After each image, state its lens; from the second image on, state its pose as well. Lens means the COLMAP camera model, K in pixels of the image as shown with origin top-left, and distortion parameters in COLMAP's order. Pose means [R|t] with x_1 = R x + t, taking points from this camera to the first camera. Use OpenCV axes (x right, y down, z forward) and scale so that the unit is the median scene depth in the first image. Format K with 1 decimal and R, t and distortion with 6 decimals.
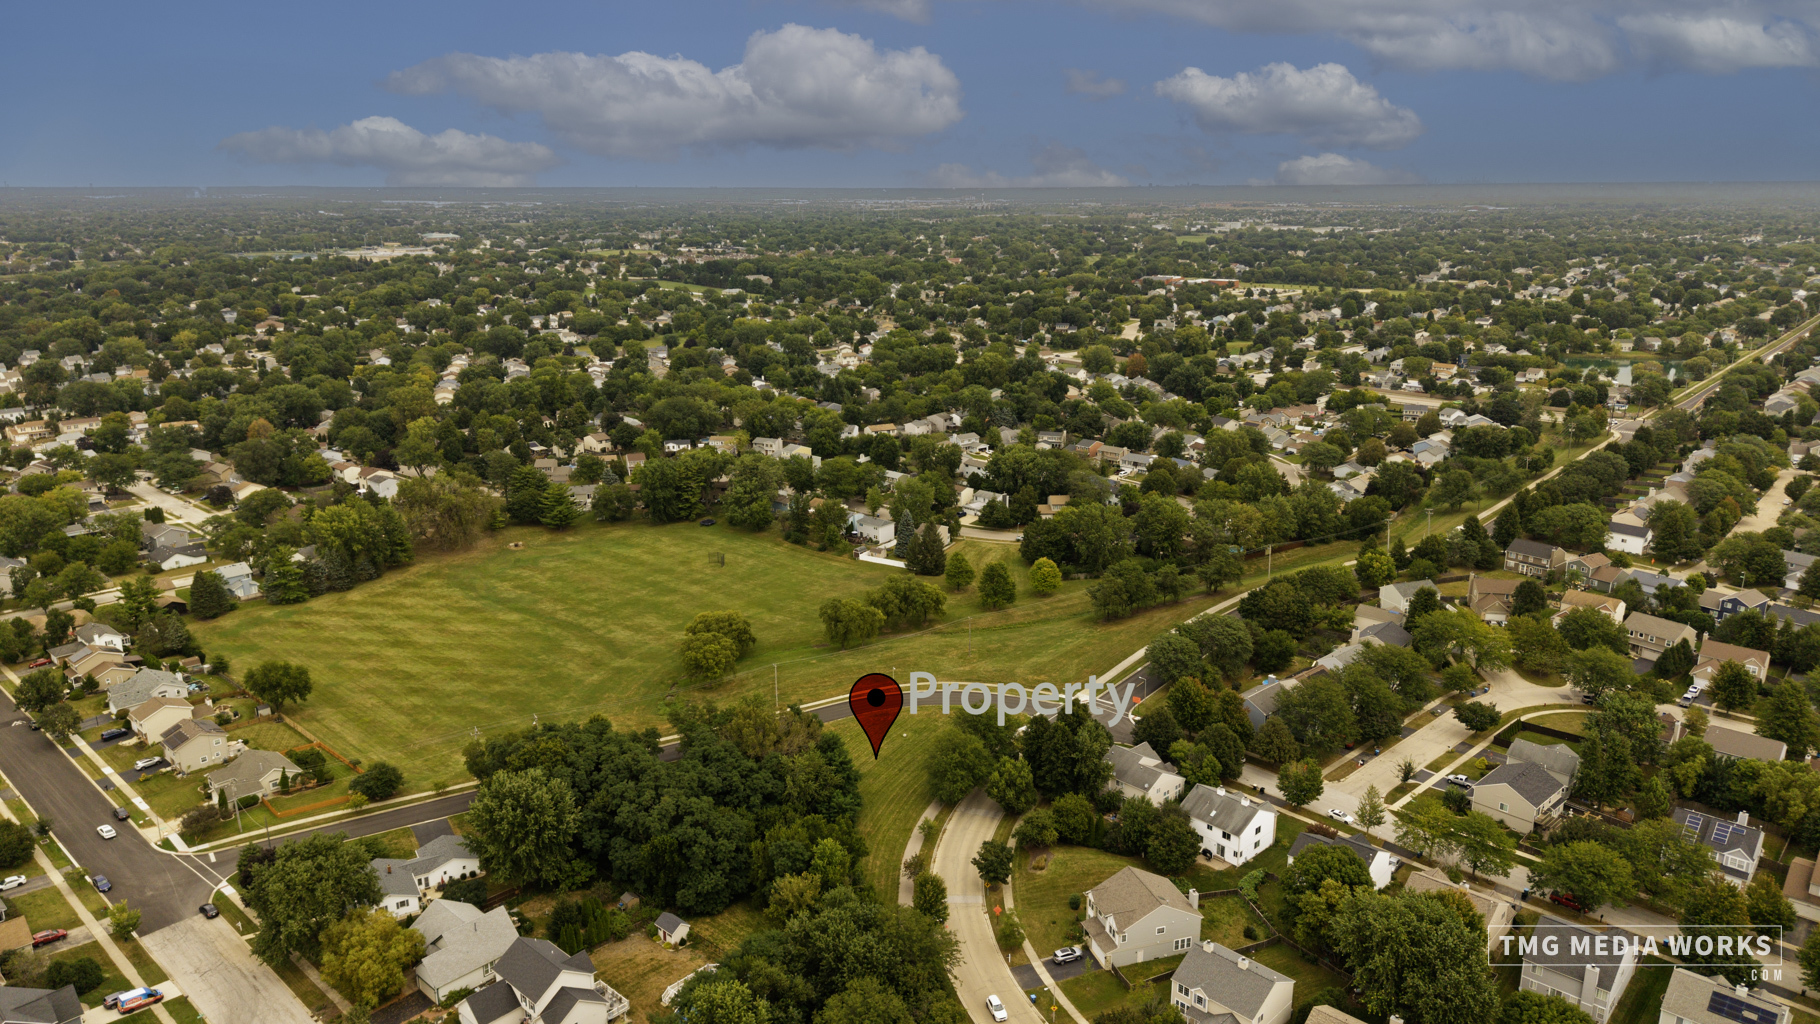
lens RADIAL K [[1196.0, 0, 910.0], [0, 1196.0, 512.0], [0, 0, 1]] dist [0.059956, -0.072915]
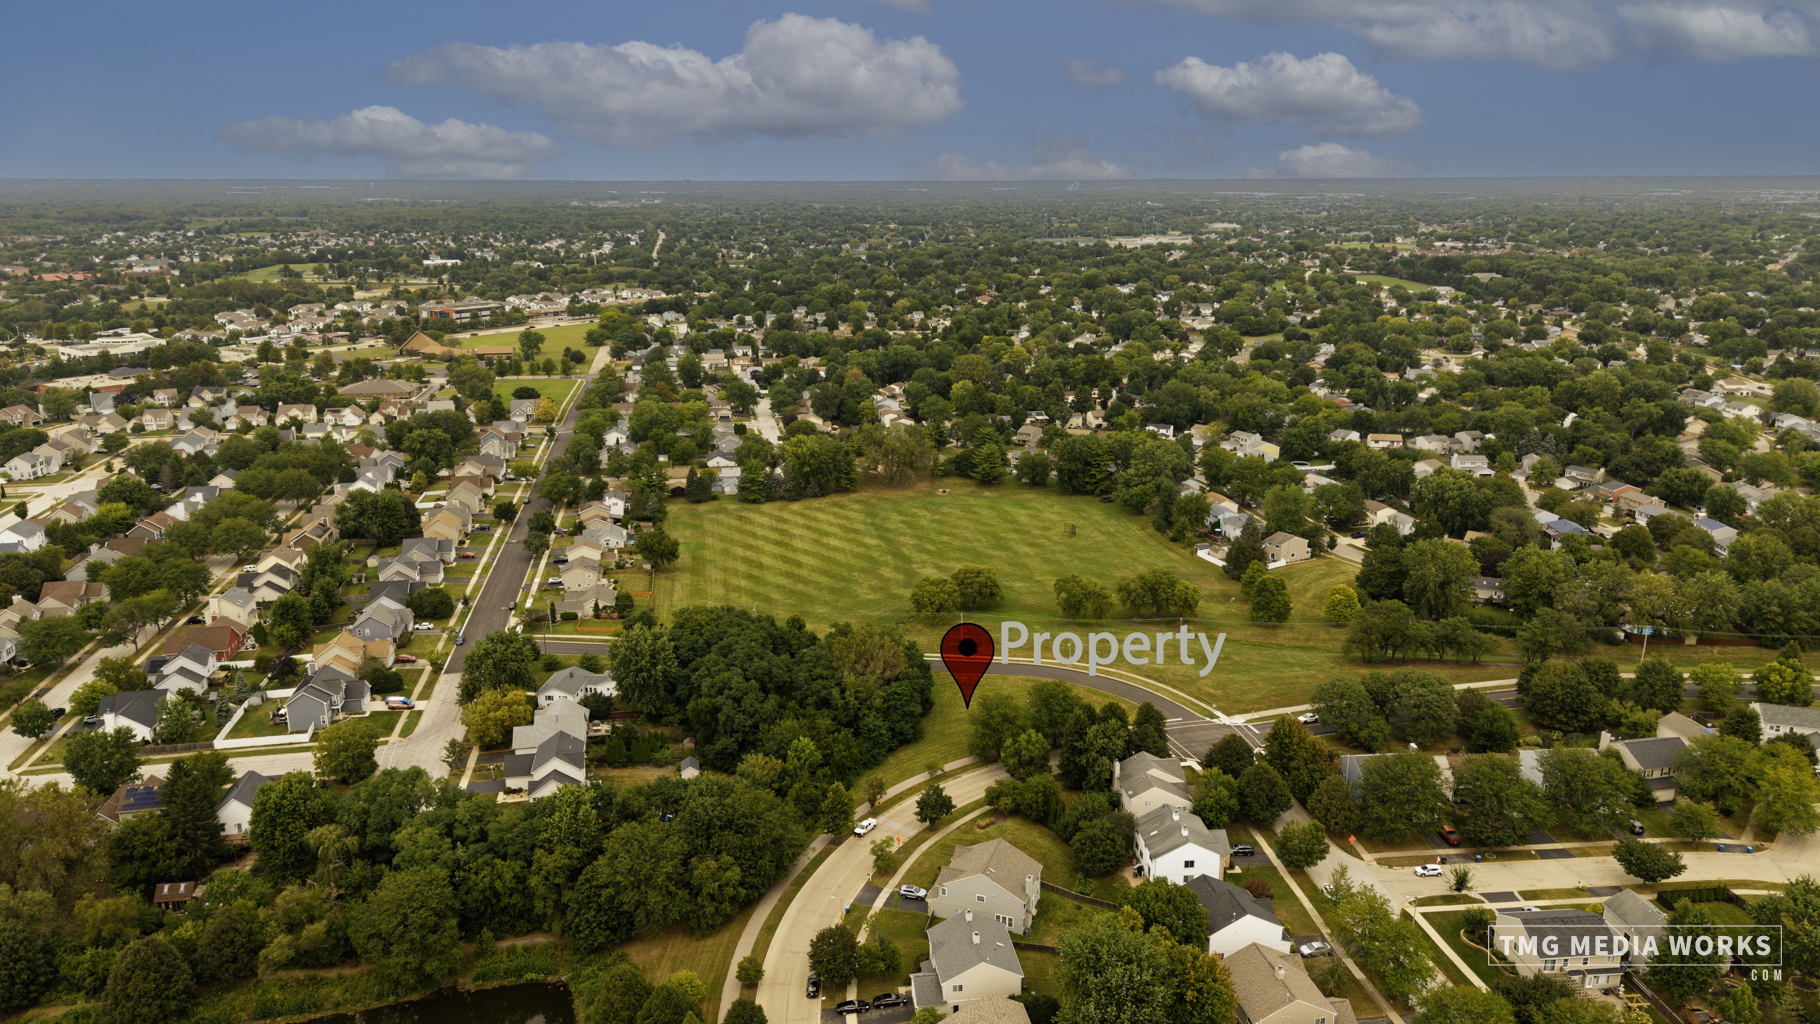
lens RADIAL K [[1196.0, 0, 910.0], [0, 1196.0, 512.0], [0, 0, 1]] dist [0.059956, -0.072915]
pose [[0.794425, 0.161627, -0.585462, 0.503449], [-0.158013, 0.985748, 0.057722, -0.022057], [0.586448, 0.046655, 0.808642, 0.078369]]
